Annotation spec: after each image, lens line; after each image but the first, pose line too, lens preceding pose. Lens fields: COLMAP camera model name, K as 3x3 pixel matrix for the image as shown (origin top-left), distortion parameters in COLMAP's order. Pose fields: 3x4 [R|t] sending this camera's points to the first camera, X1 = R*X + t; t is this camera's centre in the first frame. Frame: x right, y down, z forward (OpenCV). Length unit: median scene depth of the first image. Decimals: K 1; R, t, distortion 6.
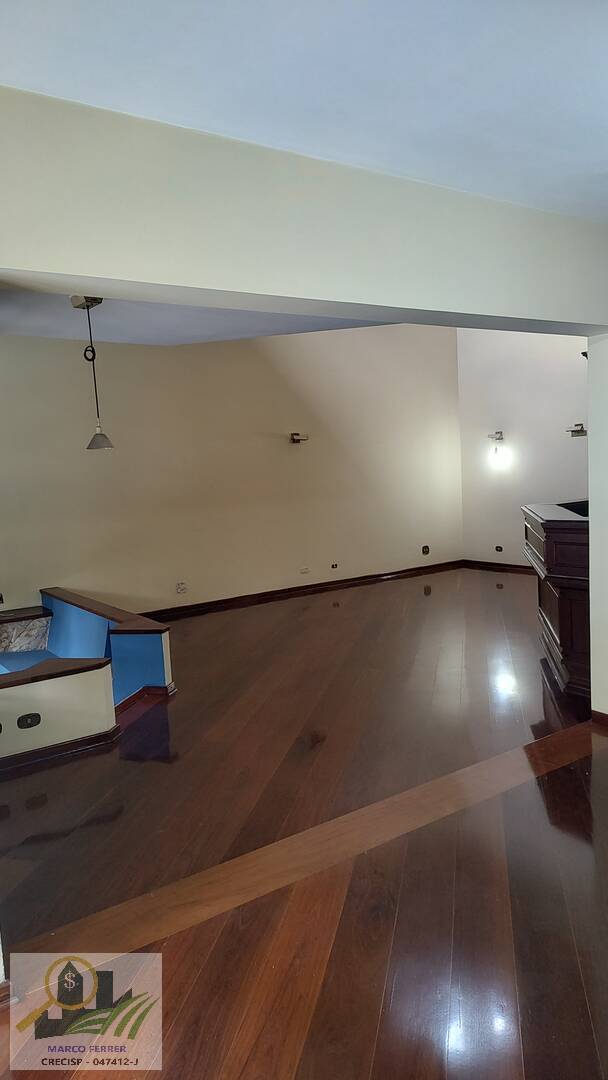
lens RADIAL K [[750.8, 0, 302.8], [0, 750.8, 540.9], [0, 0, 1]] dist [0.051859, -0.008372]
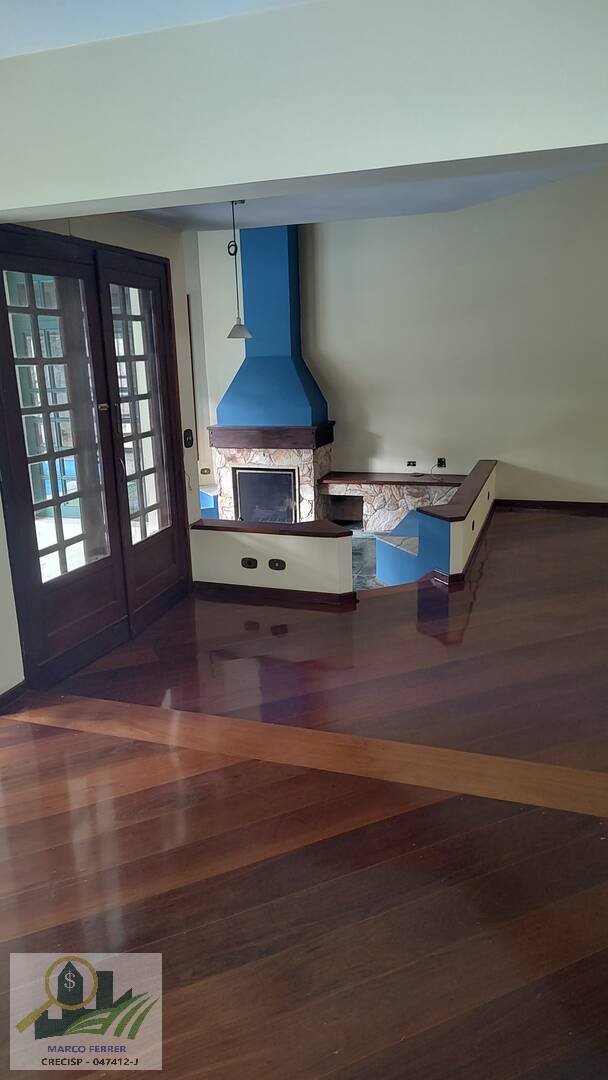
lens RADIAL K [[750.8, 0, 299.3], [0, 750.8, 538.6], [0, 0, 1]] dist [0.051859, -0.008372]
pose [[0.586821, 0.234870, -0.774905, 0.717890], [-0.086625, 0.969725, 0.228319, -0.098565], [0.805070, -0.066856, 0.589400, 0.403924]]
